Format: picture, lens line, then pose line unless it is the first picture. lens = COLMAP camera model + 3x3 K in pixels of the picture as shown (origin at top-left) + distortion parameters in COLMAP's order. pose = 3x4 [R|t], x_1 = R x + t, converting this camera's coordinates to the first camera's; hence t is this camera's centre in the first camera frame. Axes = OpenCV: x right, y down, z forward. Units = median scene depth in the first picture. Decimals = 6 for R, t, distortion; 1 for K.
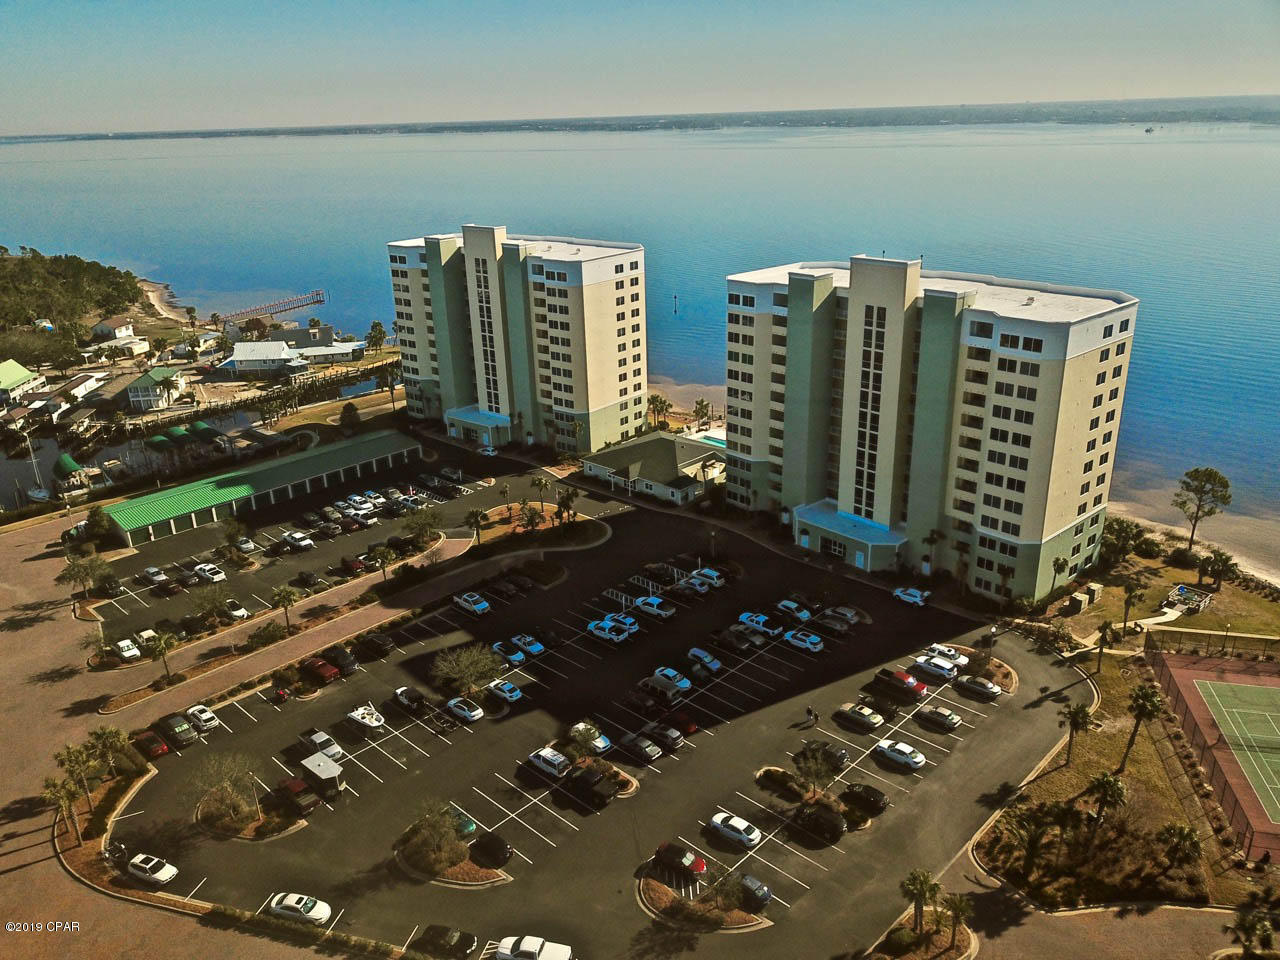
lens RADIAL K [[966.1, 0, 640.0], [0, 966.1, 480.0], [0, 0, 1]] dist [0.001123, 0.007276]
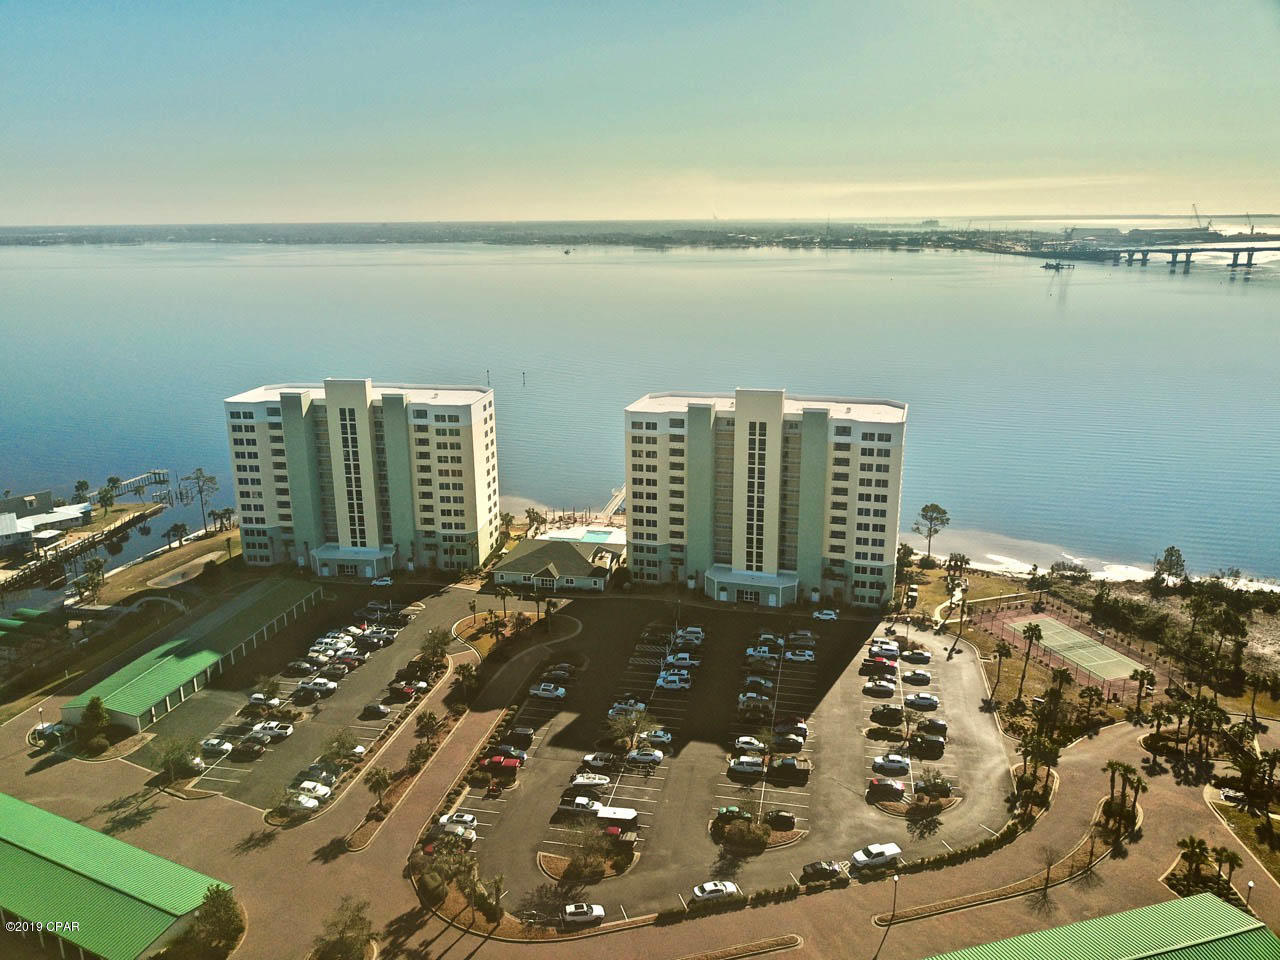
lens RADIAL K [[955.8, 0, 640.0], [0, 955.8, 480.0], [0, 0, 1]] dist [0.044556, -0.077409]
pose [[0.847718, -0.116649, 0.517462, -0.573740], [0.171803, 0.983316, -0.059787, -0.035055], [-0.501854, 0.139584, 0.853615, -0.100826]]
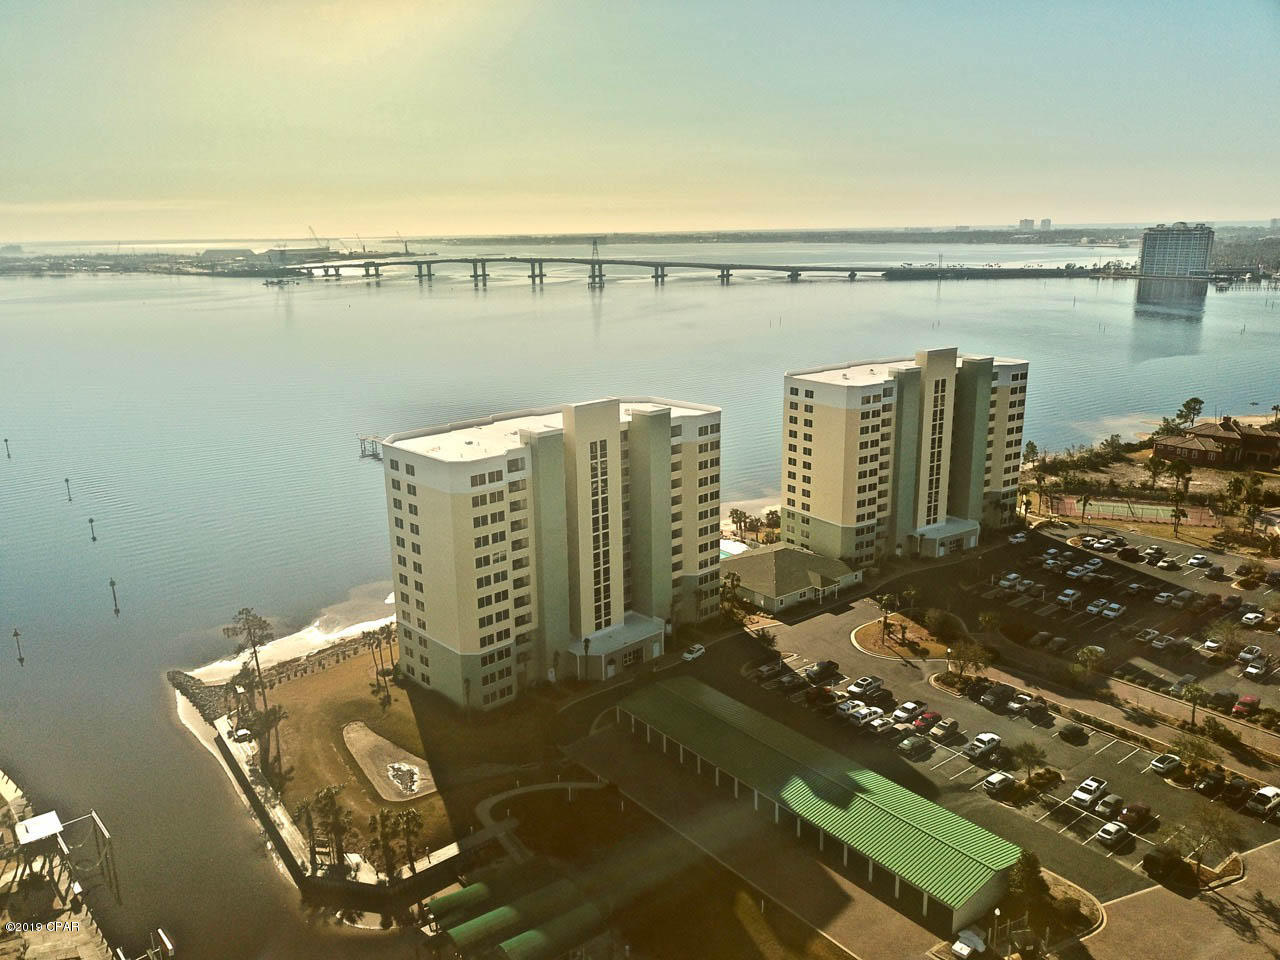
lens RADIAL K [[954.4, 0, 640.0], [0, 954.4, 480.0], [0, 0, 1]] dist [-0.002371, -0.002616]
pose [[0.146433, -0.221205, 0.964171, -1.146638], [0.359673, 0.919874, 0.156418, -0.386109], [-0.921517, 0.323881, 0.214261, 1.026553]]
